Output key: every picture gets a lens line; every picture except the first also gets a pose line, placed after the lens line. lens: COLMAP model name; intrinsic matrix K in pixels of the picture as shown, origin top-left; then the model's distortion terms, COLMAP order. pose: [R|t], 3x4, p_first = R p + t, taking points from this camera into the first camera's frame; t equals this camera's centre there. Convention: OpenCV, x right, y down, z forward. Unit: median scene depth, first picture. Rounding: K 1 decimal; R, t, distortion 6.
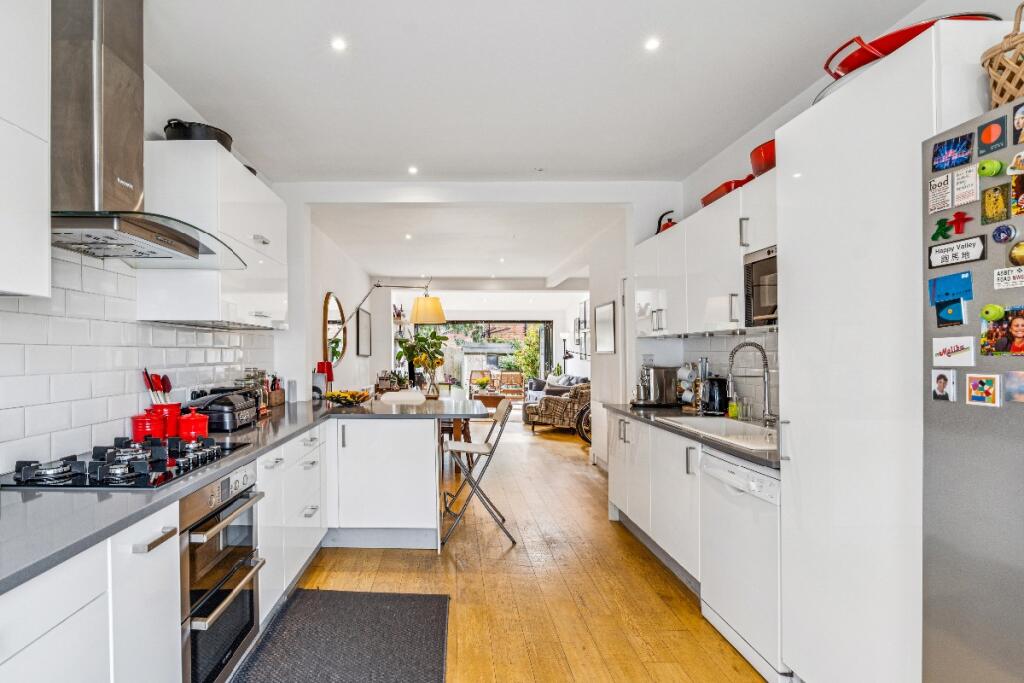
lens RADIAL K [[489.6, 0, 513.8], [0, 489.6, 348.3], [0, 0, 1]] dist [-0.000147, -0.000089]
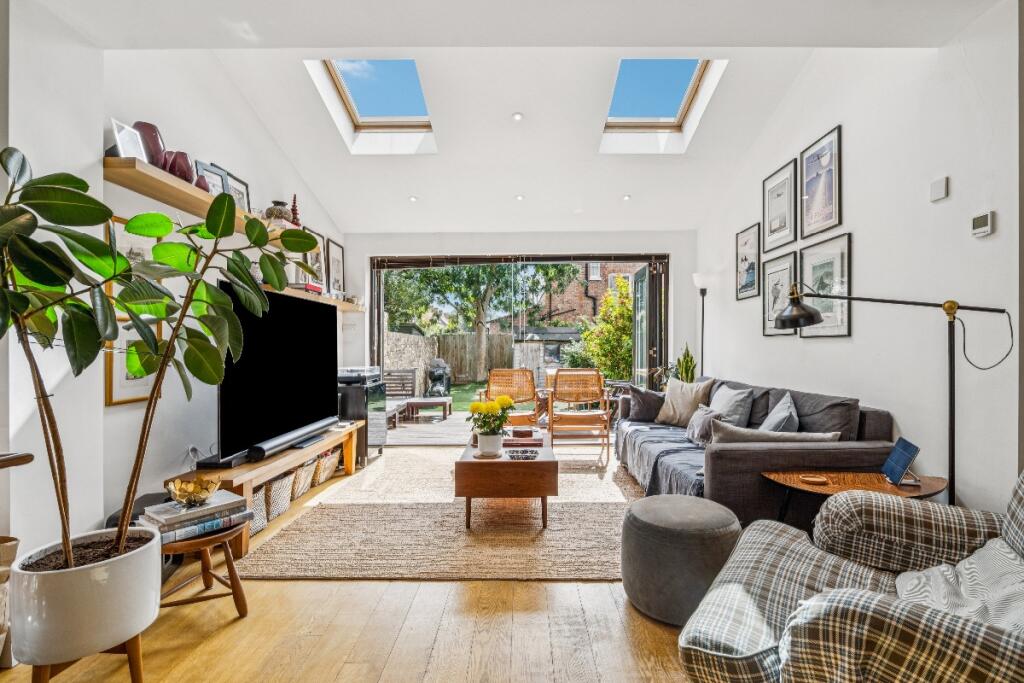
lens RADIAL K [[489.6, 0, 513.8], [0, 489.6, 348.3], [0, 0, 1]] dist [-0.000147, -0.000089]
pose [[0.990145, 0.013933, -0.139354, 0.001707], [-0.012247, 0.999841, 0.012946, 0.013303], [0.139512, -0.011111, 0.990158, 0.275534]]
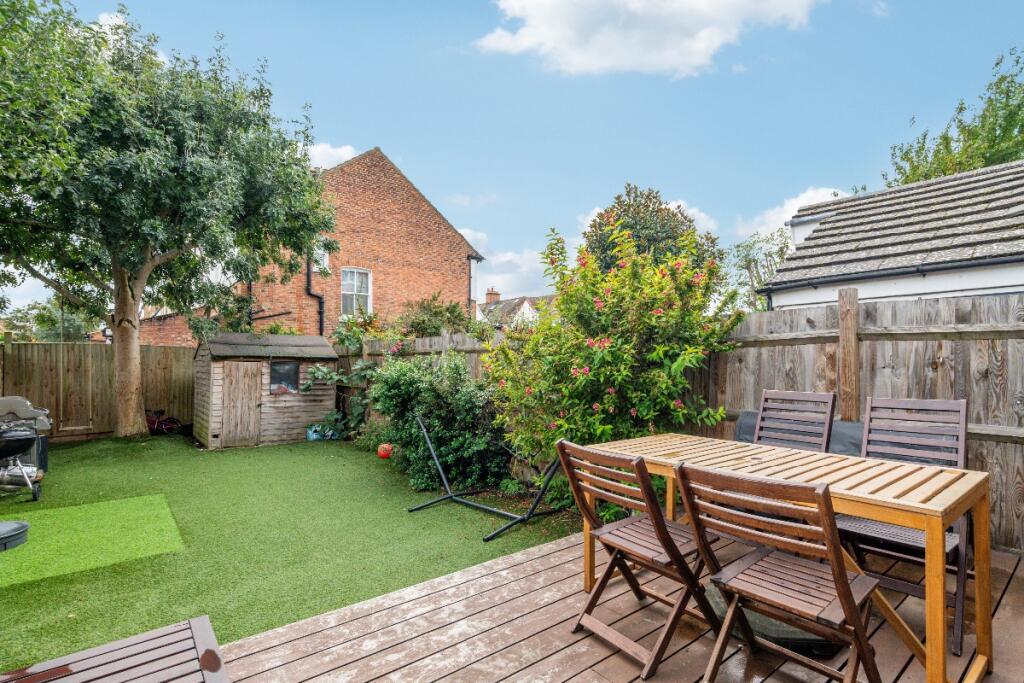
lens RADIAL K [[476.1, 0, 509.9], [0, 476.1, 361.5], [0, 0, 1]] dist [-0.000663, -0.000138]
pose [[0.856759, 0.012926, 0.515556, -0.094276], [-0.013491, 0.999905, -0.002651, 0.012314], [-0.515541, -0.004684, 0.856852, 0.551462]]
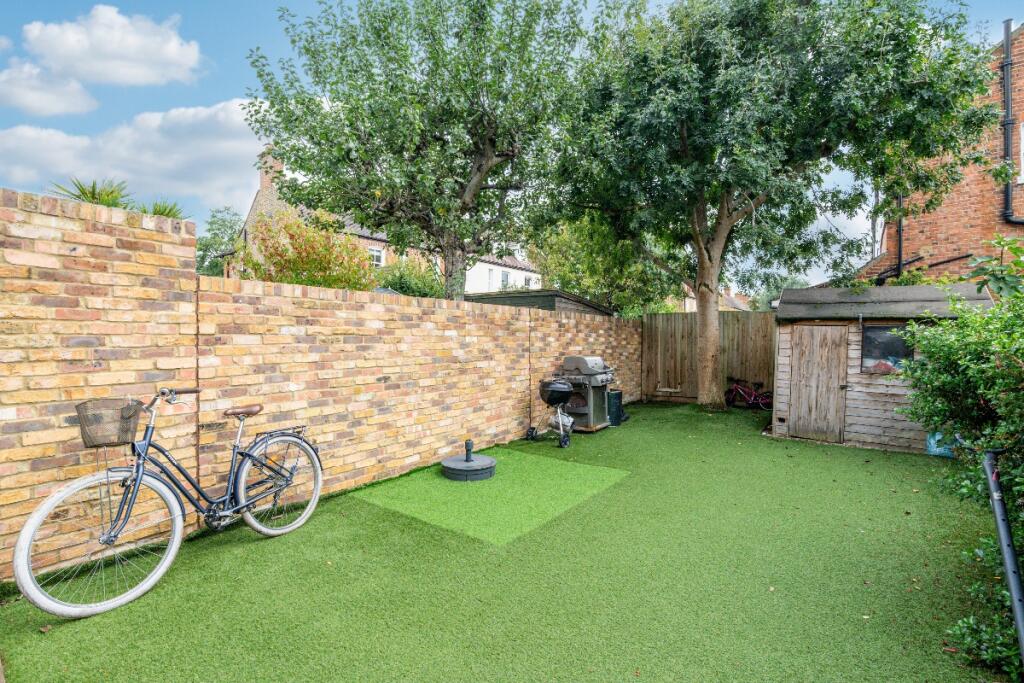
lens RADIAL K [[483.6, 0, 512.0], [0, 483.6, 341.5], [0, 0, 1]] dist [0.001064, 0.000053]
pose [[0.715554, 0.024678, -0.698121, -0.002786], [-0.011480, 0.999656, 0.023570, 0.019681], [0.698463, -0.008852, 0.715591, 0.668420]]
